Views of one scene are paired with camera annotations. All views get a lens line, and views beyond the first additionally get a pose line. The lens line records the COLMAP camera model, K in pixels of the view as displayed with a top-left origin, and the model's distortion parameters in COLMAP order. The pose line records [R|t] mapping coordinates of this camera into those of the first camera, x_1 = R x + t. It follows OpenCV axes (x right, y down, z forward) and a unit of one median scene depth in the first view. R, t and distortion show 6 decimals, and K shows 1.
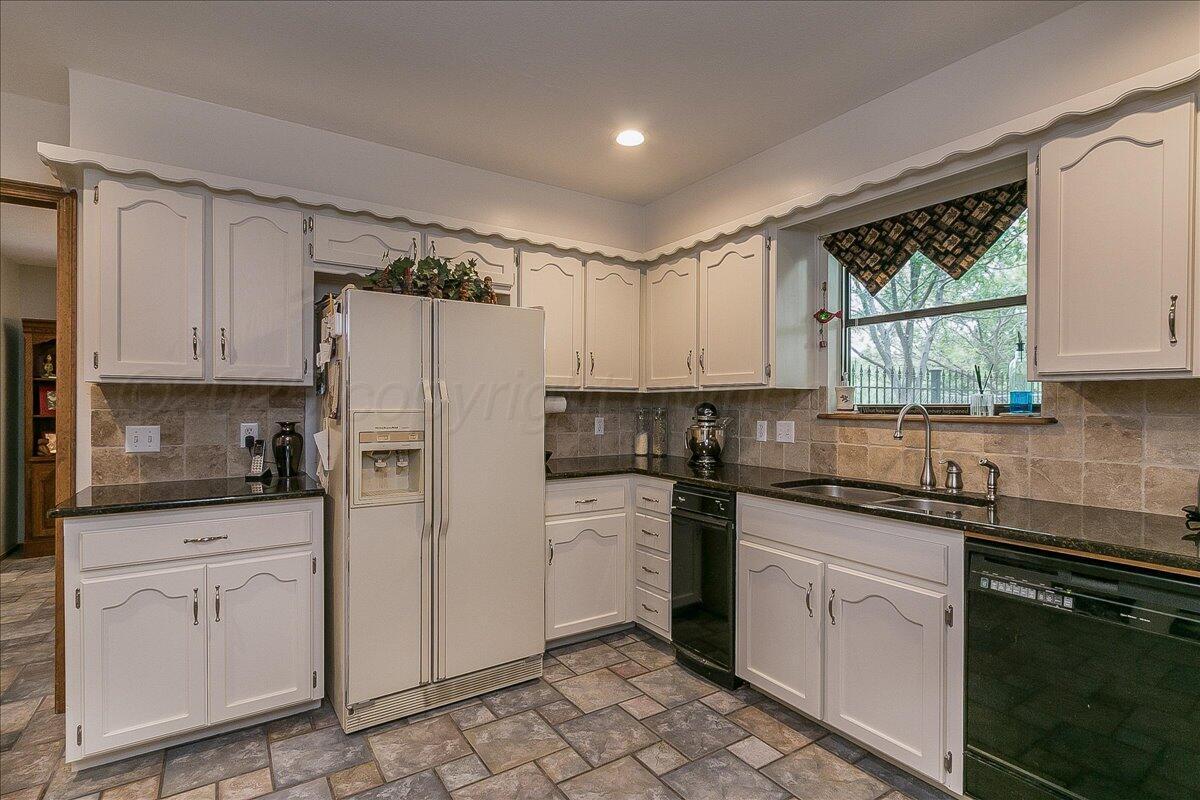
lens RADIAL K [[583.5, 0, 599.5], [0, 583.5, 403.2], [0, 0, 1]] dist [0.002611, -0.000472]
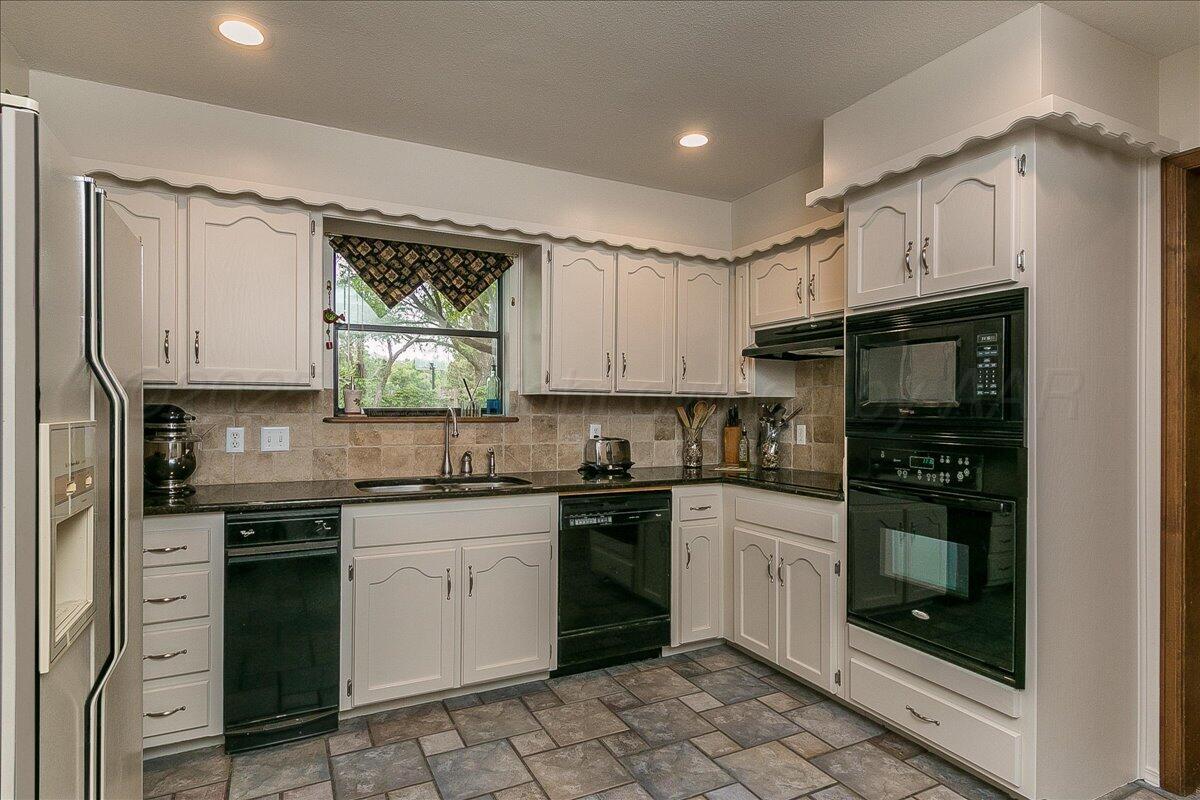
lens RADIAL K [[632.2, 0, 597.3], [0, 632.2, 407.8], [0, 0, 1]] dist [0.001363, 0.000988]
pose [[0.107296, 0.004578, 0.994217, -0.734213], [-0.004867, 0.999980, -0.004079, 0.005187], [-0.994215, -0.004401, 0.107316, 0.542465]]
